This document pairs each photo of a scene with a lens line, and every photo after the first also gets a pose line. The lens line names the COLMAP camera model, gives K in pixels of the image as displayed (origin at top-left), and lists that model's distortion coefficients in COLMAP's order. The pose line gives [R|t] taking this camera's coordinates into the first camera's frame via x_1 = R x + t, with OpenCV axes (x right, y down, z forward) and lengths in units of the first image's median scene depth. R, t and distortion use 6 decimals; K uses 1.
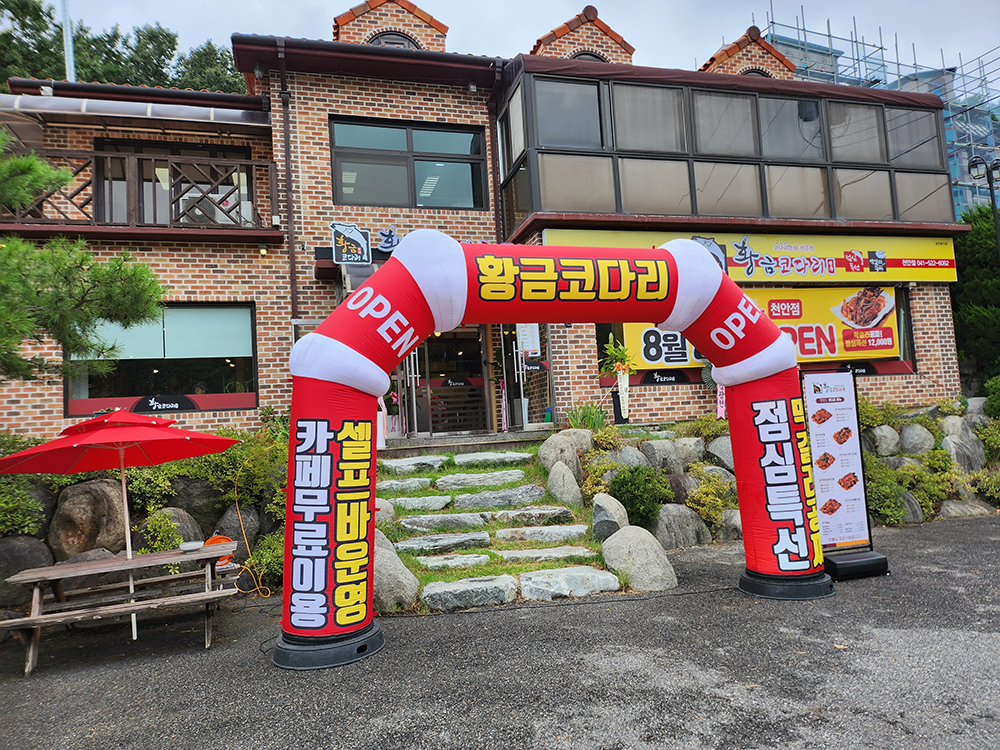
lens RADIAL K [[694.6, 0, 503.9], [0, 694.6, 388.2], [0, 0, 1]] dist [0.078046, -0.080039]
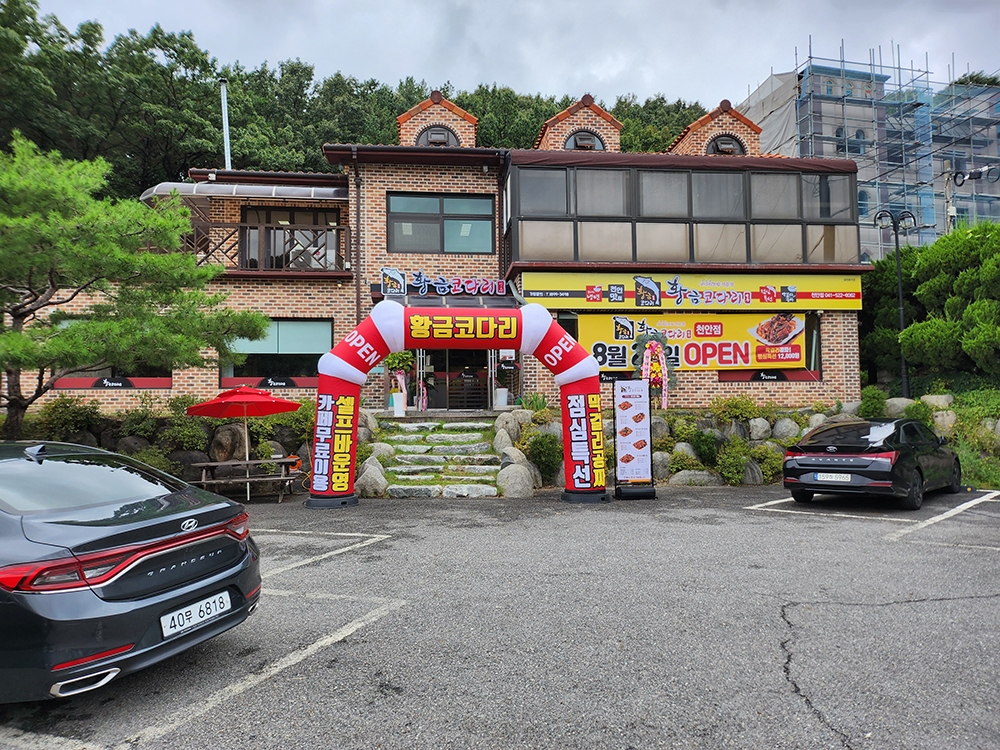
lens RADIAL K [[704.9, 0, 501.5], [0, 704.9, 393.3], [0, 0, 1]] dist [0.080617, -0.086925]
pose [[0.983258, 0.041563, -0.177415, 0.284915], [-0.036723, 0.998861, 0.030475, -0.019508], [0.178480, -0.023449, 0.983664, -0.457632]]
